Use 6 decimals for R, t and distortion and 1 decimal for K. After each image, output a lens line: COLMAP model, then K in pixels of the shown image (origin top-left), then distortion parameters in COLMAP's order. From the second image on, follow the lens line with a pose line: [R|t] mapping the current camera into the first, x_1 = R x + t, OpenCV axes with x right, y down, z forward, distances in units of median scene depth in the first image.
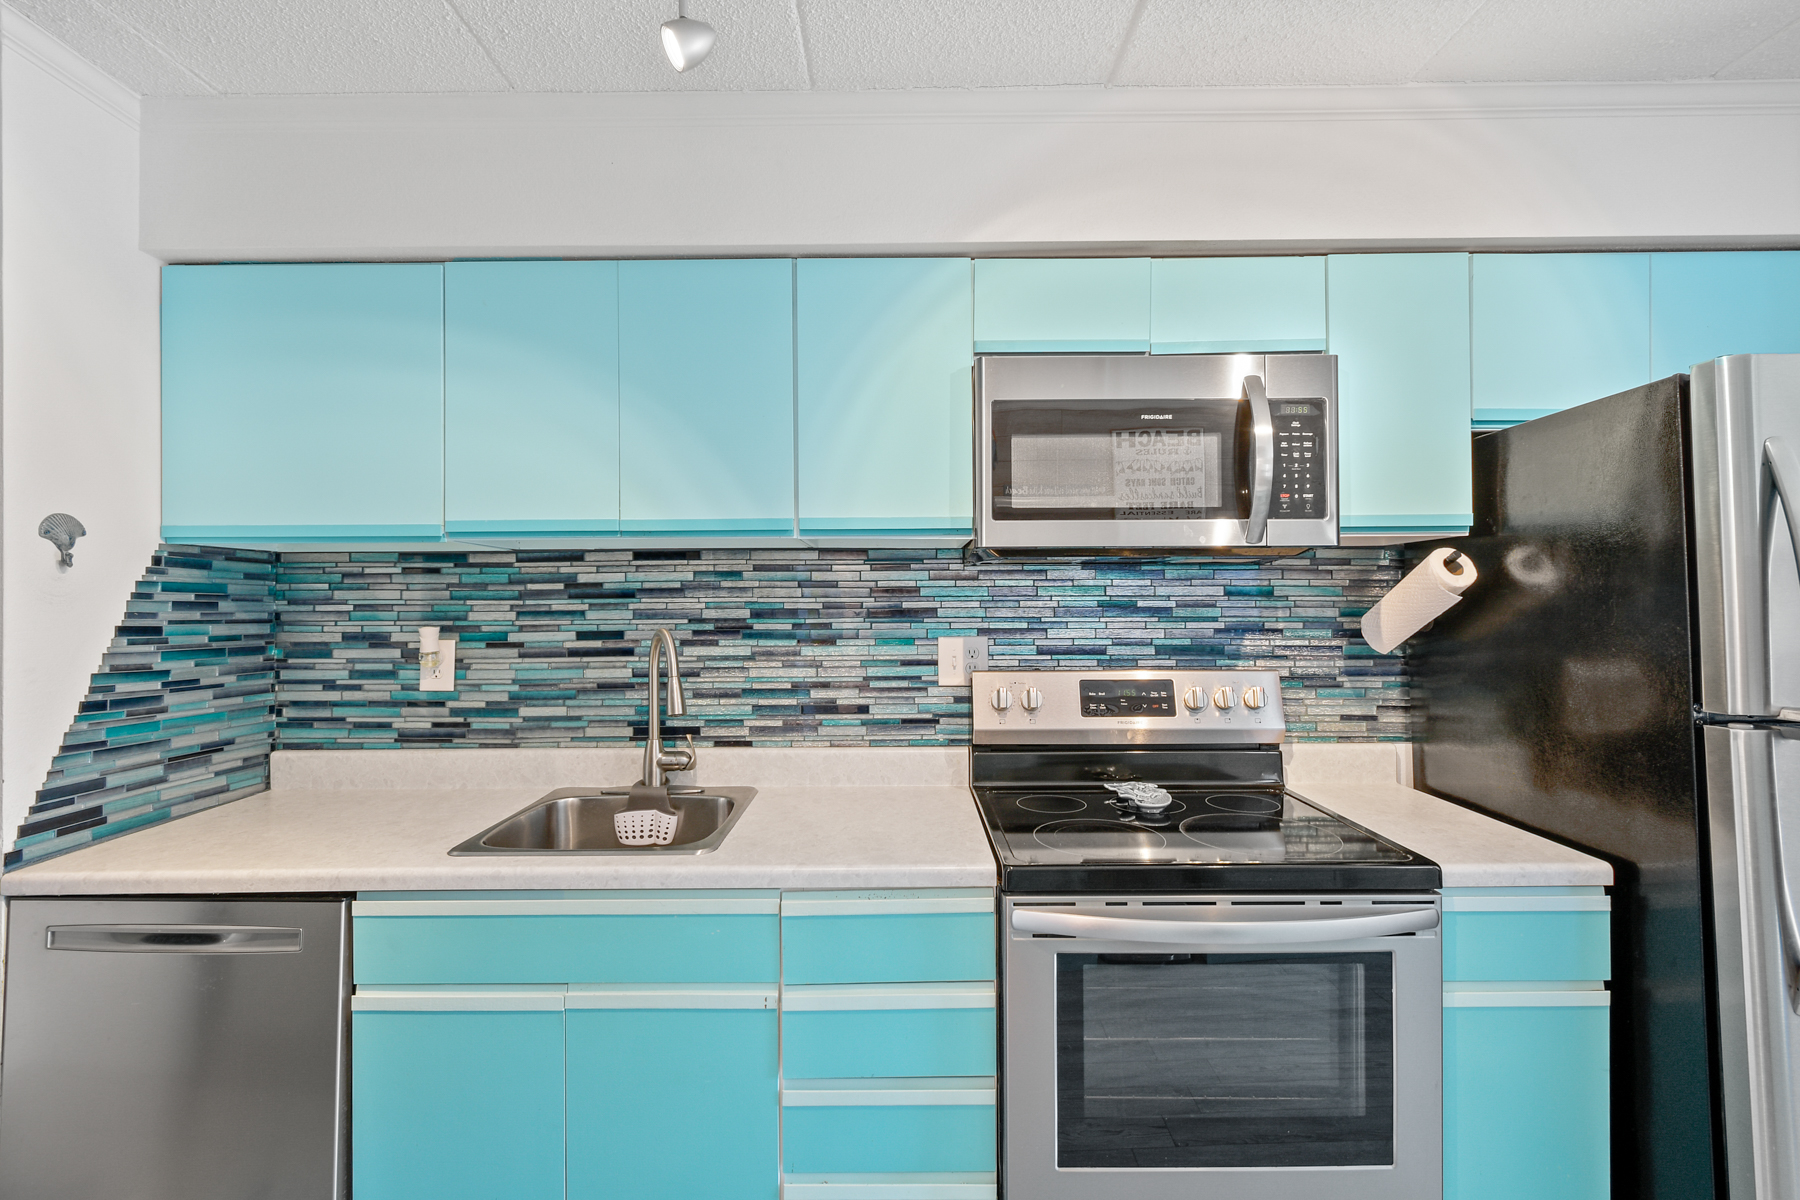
lens RADIAL K [[801.8, 0, 900.0], [0, 801.8, 600.0], [0, 0, 1]] dist [0.000243, 0.000000]
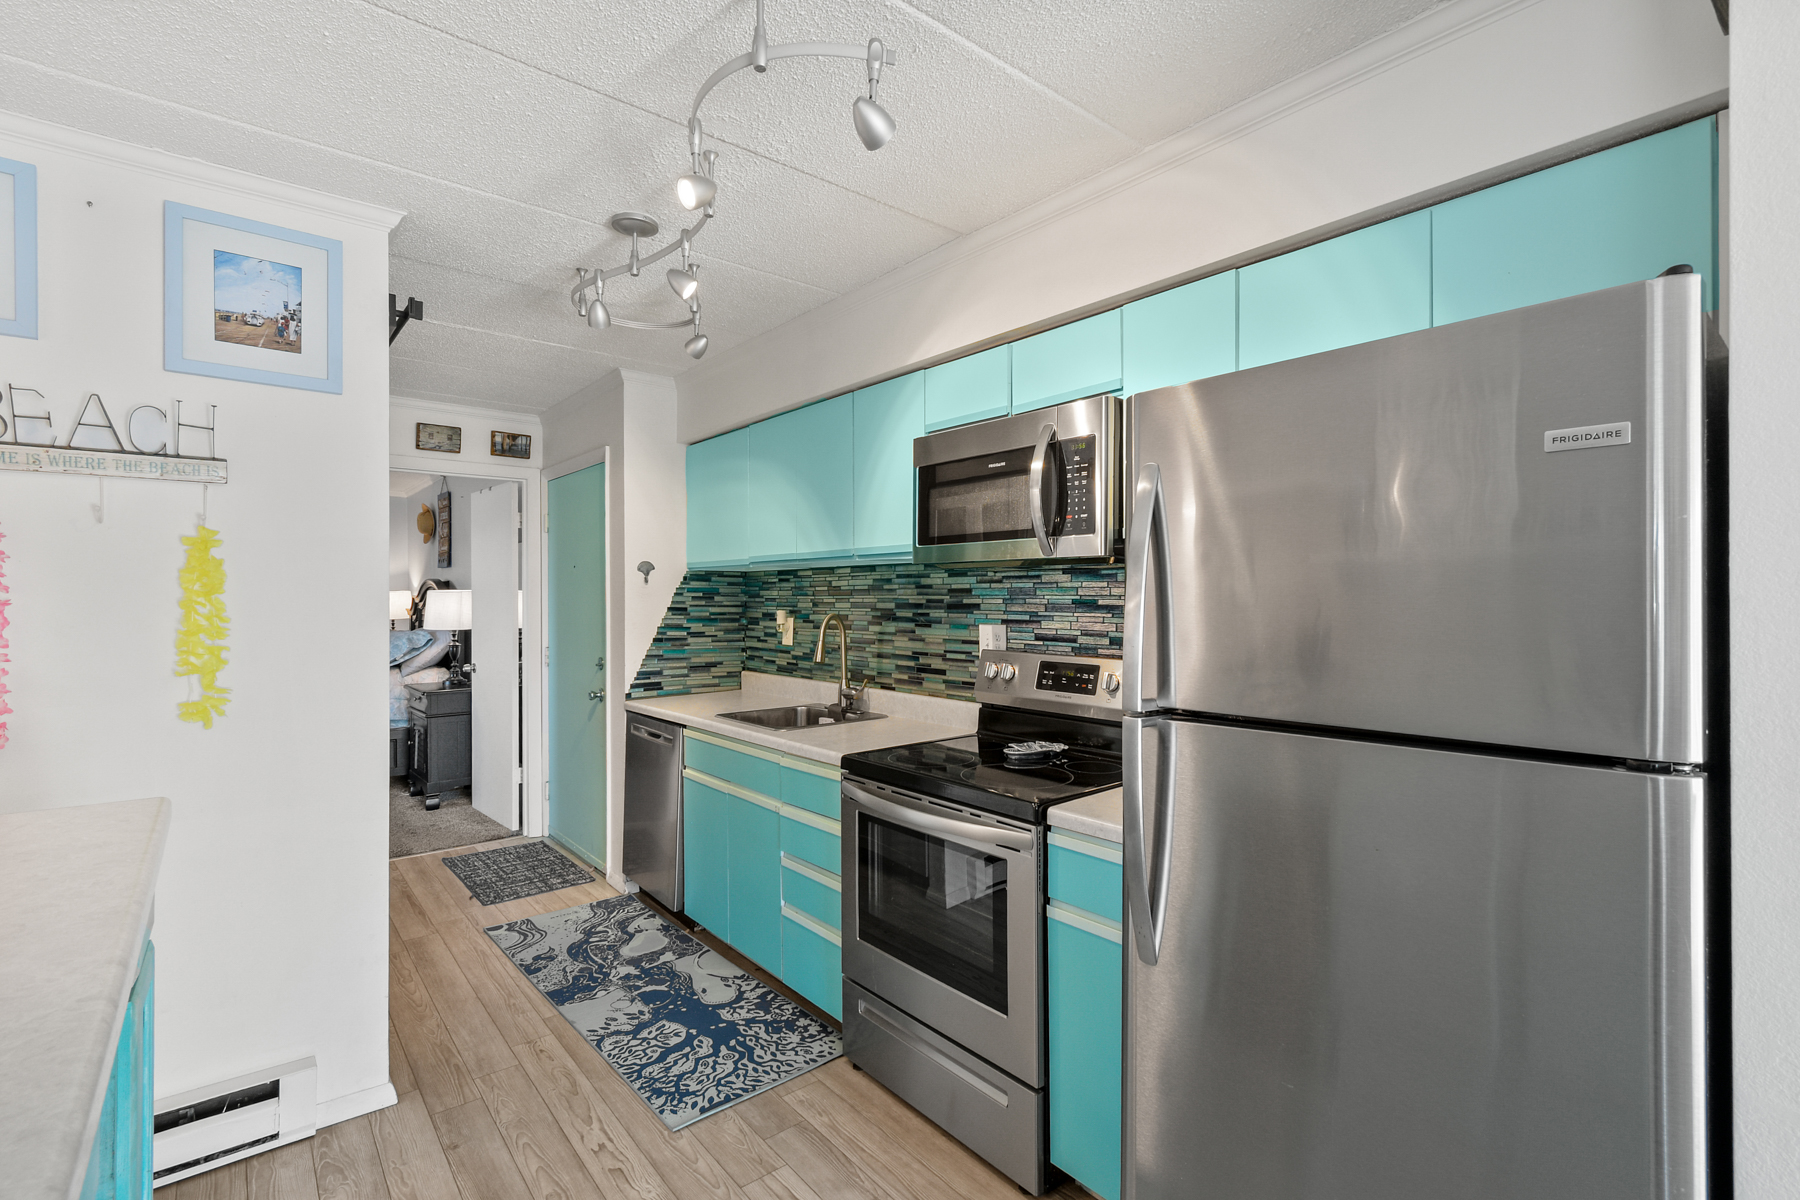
lens RADIAL K [[801.8, 0, 900.0], [0, 801.8, 600.0], [0, 0, 1]] dist [0.000243, 0.000000]
pose [[0.650779, 0.008718, -0.759217, 1.009520], [-0.000843, 0.999942, 0.010760, -0.011052], [0.759267, -0.006363, 0.650749, -0.010128]]
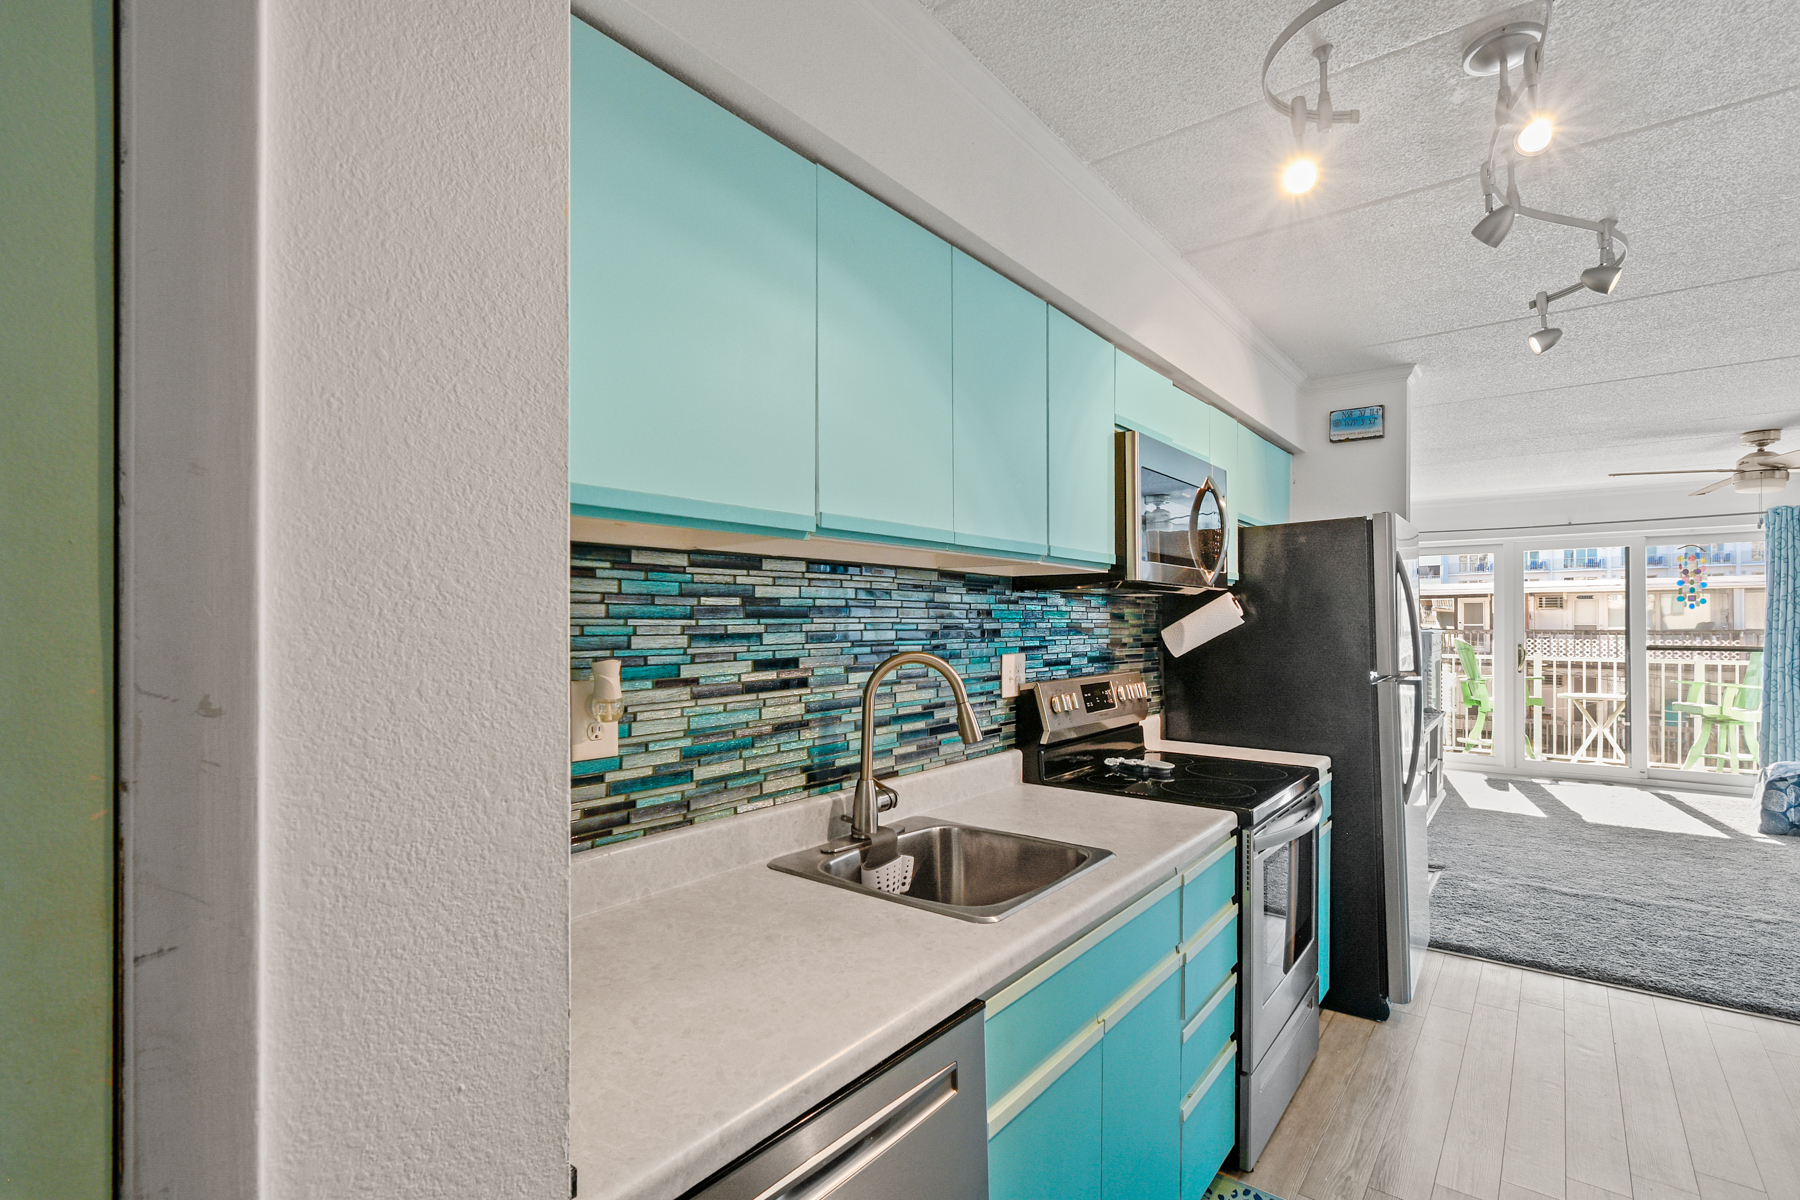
lens RADIAL K [[851.0, 0, 895.2], [0, 851.0, 623.5], [0, 0, 1]] dist [0.000627, -0.000102]
pose [[0.607443, 0.002625, 0.794359, -0.981980], [-0.004957, 0.999988, 0.000486, 0.002717], [-0.794348, -0.004233, 0.607449, 0.395616]]
